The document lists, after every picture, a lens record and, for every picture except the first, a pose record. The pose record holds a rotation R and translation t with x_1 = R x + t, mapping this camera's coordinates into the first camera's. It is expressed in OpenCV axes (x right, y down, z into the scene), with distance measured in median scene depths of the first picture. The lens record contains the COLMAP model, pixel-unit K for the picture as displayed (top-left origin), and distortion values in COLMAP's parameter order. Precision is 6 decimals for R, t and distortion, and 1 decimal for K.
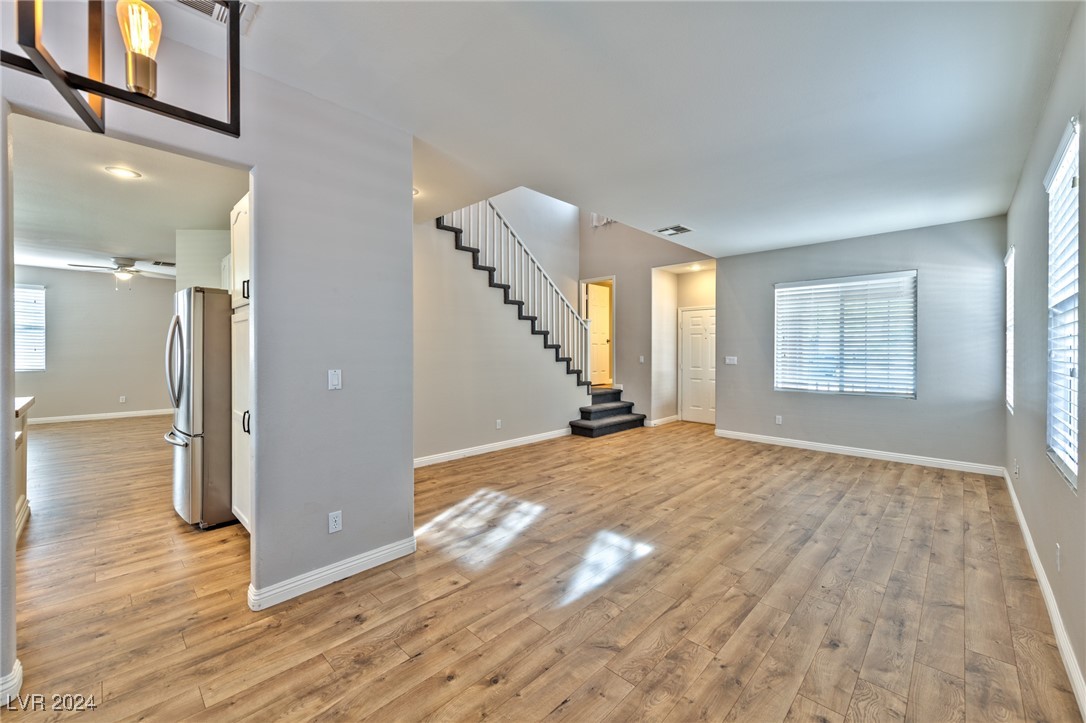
lens RADIAL K [[443.8, 0, 541.6], [0, 443.8, 347.7], [0, 0, 1]] dist [0.000695, 0.000109]
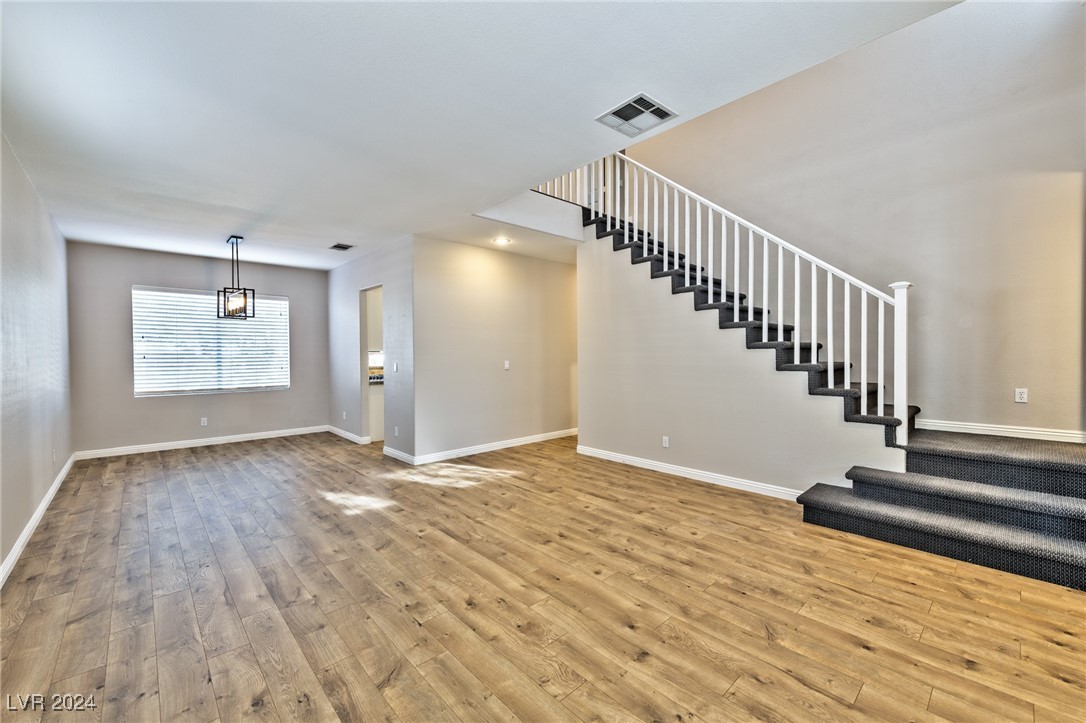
lens RADIAL K [[434.8, 0, 545.3], [0, 434.8, 357.8], [0, 0, 1]] dist [0.000658, -0.000348]
pose [[-0.056797, 0.014270, -0.998284, 1.119644], [0.008473, 0.999869, 0.013811, 0.006477], [0.998350, -0.007674, -0.056910, 1.284209]]
